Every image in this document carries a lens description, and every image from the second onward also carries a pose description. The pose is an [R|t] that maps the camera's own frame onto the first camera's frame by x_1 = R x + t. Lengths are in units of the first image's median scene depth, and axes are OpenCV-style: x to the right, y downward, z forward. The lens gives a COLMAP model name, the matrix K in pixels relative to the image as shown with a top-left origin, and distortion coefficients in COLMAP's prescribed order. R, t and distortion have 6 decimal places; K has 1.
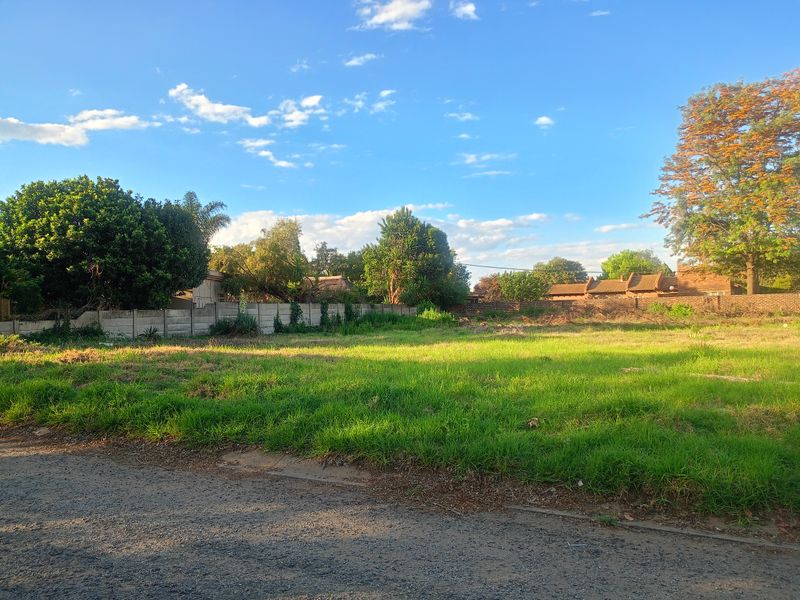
lens RADIAL K [[598.5, 0, 401.6], [0, 598.5, 305.2], [0, 0, 1]] dist [0.033188, -0.035737]
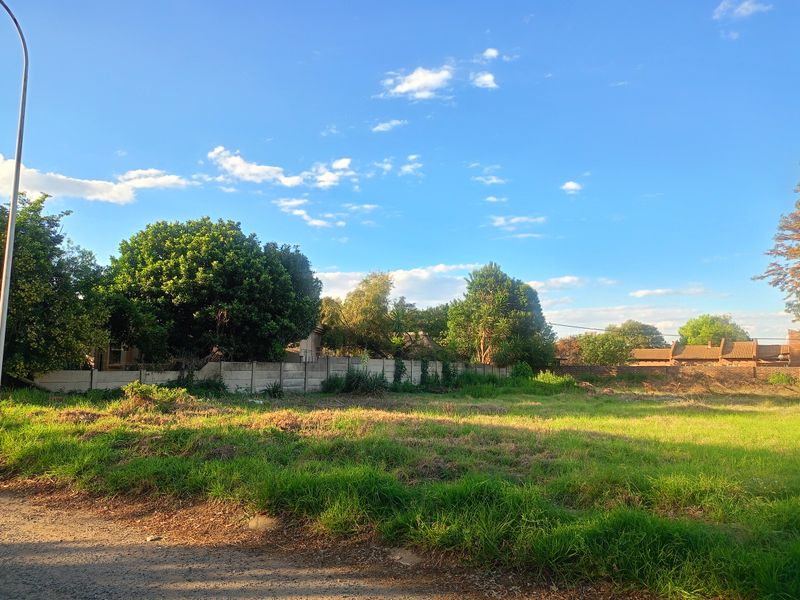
lens RADIAL K [[600.6, 0, 394.6], [0, 600.6, 304.4], [0, 0, 1]] dist [0.029022, -0.031214]
pose [[0.997779, 0.027149, -0.060826, -0.113057], [-0.033027, 0.994657, -0.097806, 0.002251], [0.057846, 0.099598, 0.993345, 0.061586]]
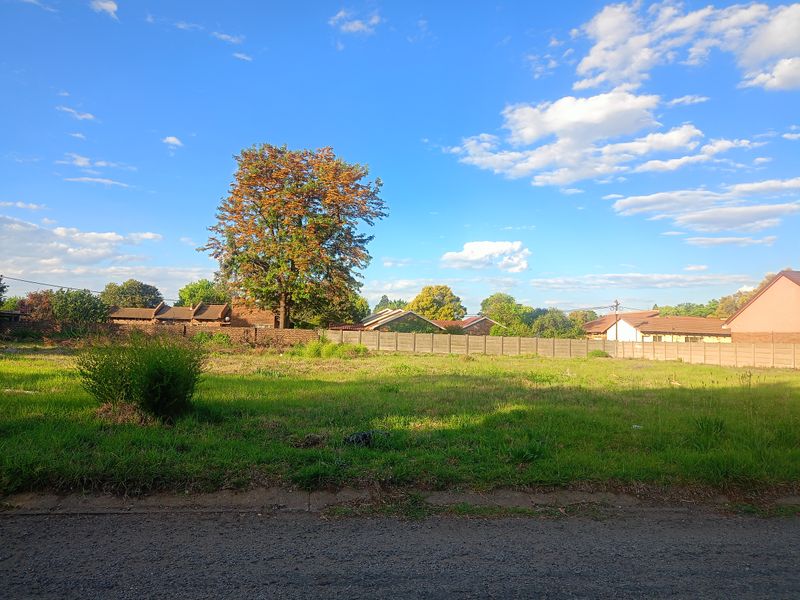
lens RADIAL K [[596.7, 0, 397.7], [0, 596.7, 296.0], [0, 0, 1]] dist [0.037377, -0.030664]
pose [[0.809694, 0.089742, 0.579951, 0.094701], [-0.054627, 0.995473, -0.077774, -0.003105], [-0.584305, 0.031292, 0.810931, -0.069773]]
